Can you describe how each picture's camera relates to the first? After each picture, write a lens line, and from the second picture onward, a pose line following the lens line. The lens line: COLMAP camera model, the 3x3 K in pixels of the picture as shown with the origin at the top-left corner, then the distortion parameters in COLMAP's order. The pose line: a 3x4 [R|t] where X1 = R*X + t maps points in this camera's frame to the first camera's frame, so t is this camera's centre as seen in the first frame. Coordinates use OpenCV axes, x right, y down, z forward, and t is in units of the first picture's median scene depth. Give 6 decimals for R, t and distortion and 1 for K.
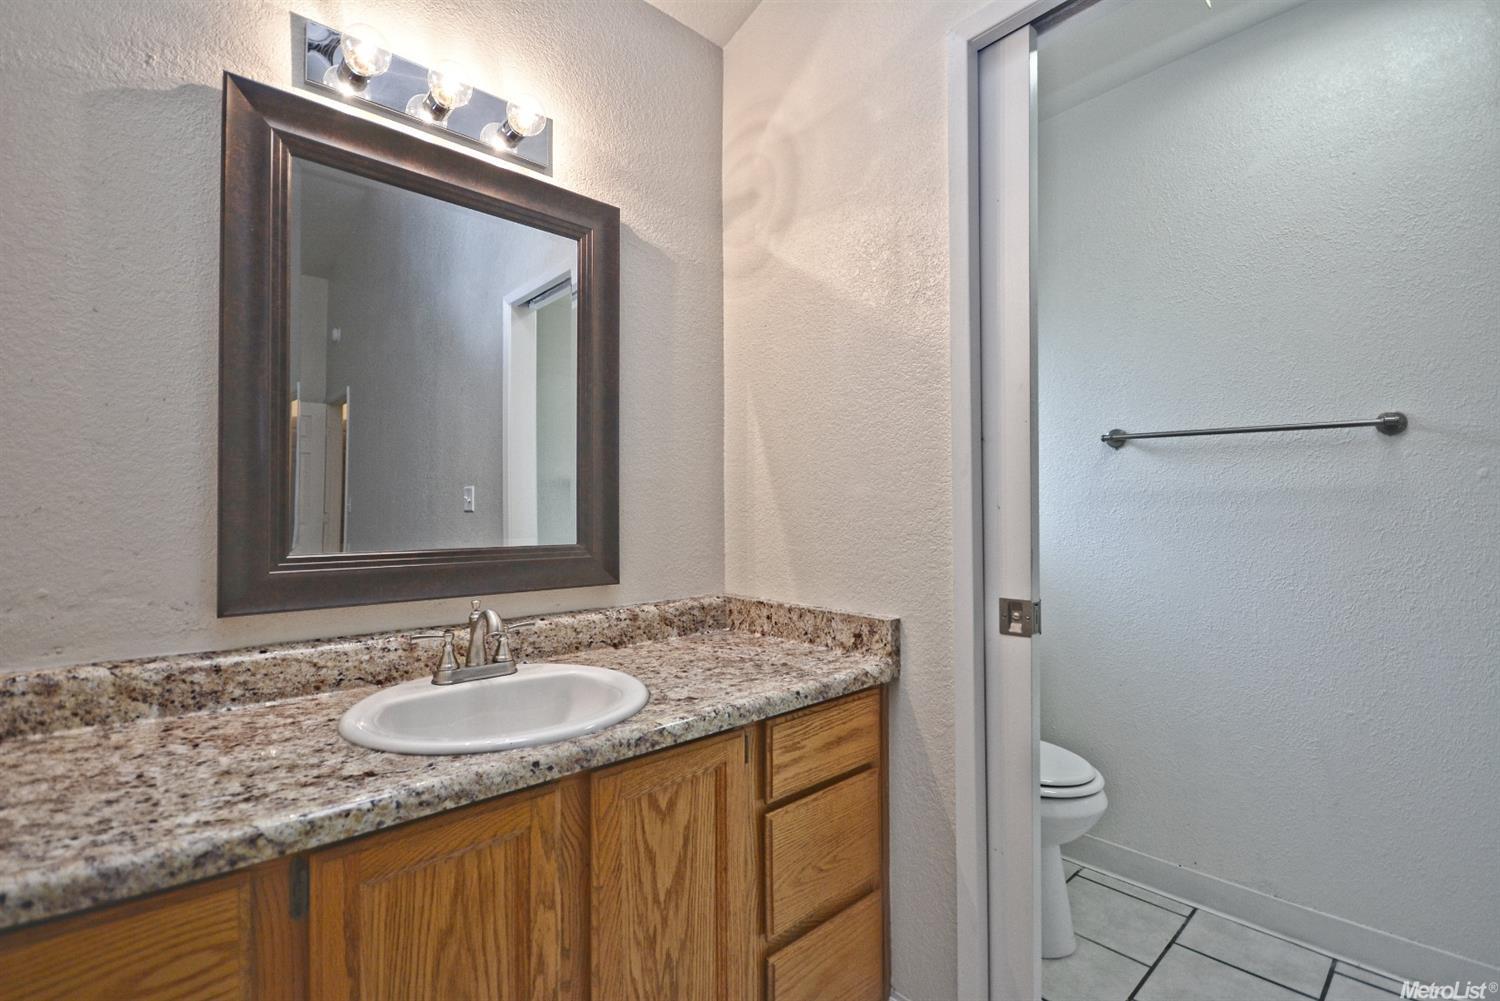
lens RADIAL K [[661.8, 0, 745.8], [0, 661.8, 503.8], [0, 0, 1]] dist [0.010833, -0.011005]
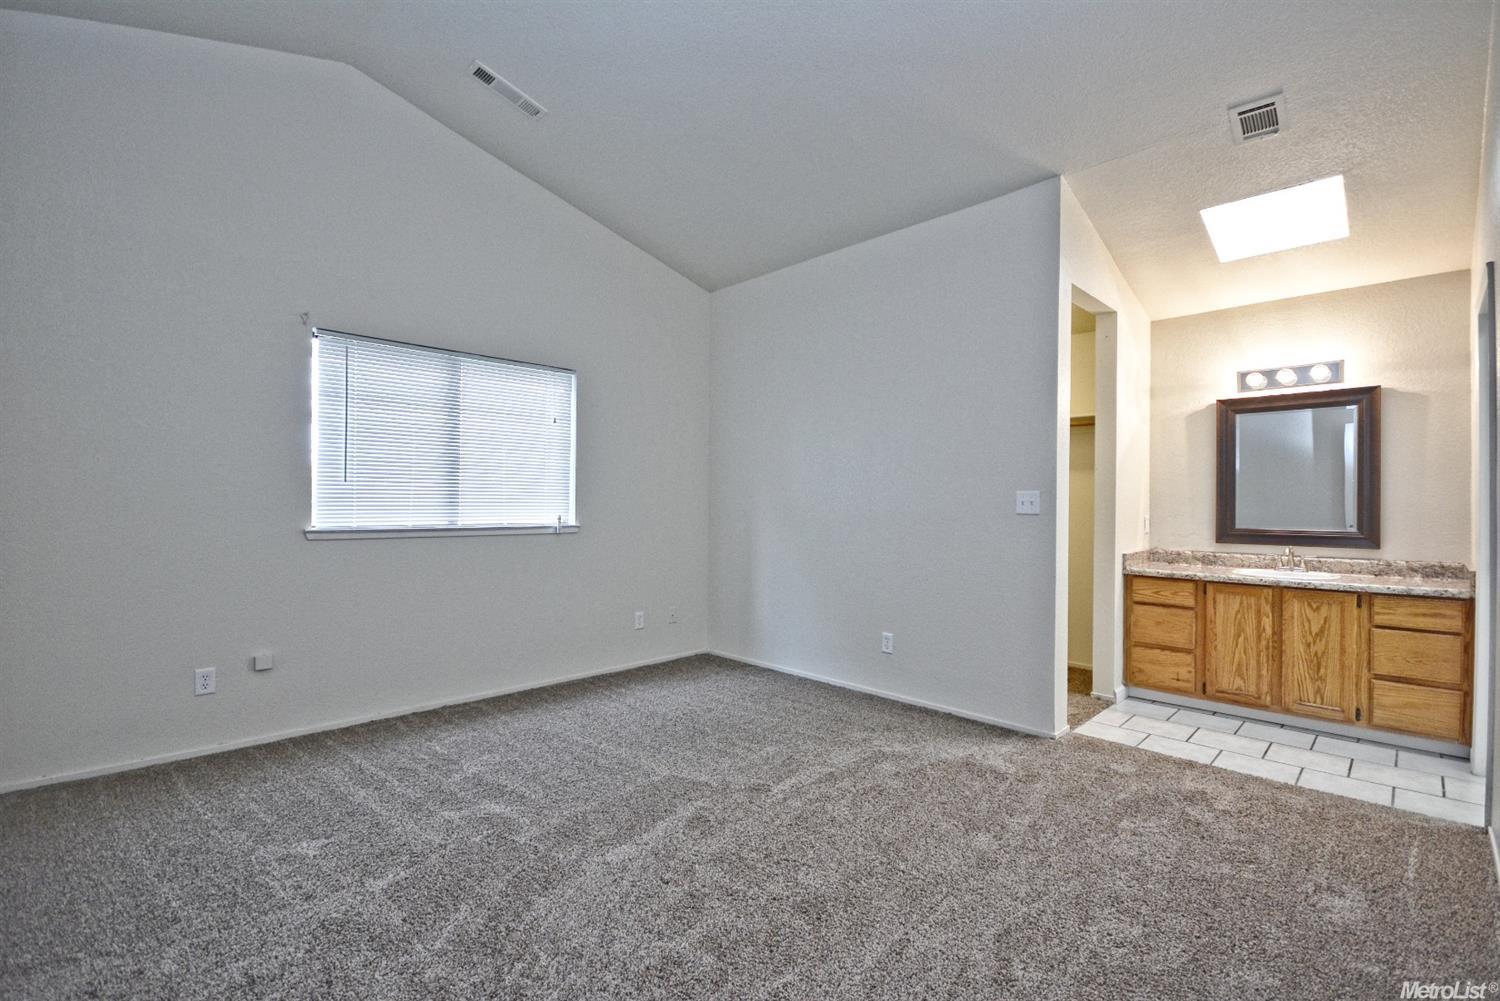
lens RADIAL K [[661.8, 0, 745.8], [0, 661.8, 503.8], [0, 0, 1]] dist [0.010833, -0.011005]
pose [[0.048827, 0.004872, -0.998795, 2.907360], [0.012889, 0.999902, 0.005507, -0.113211], [0.998724, -0.013142, 0.048759, -1.906590]]
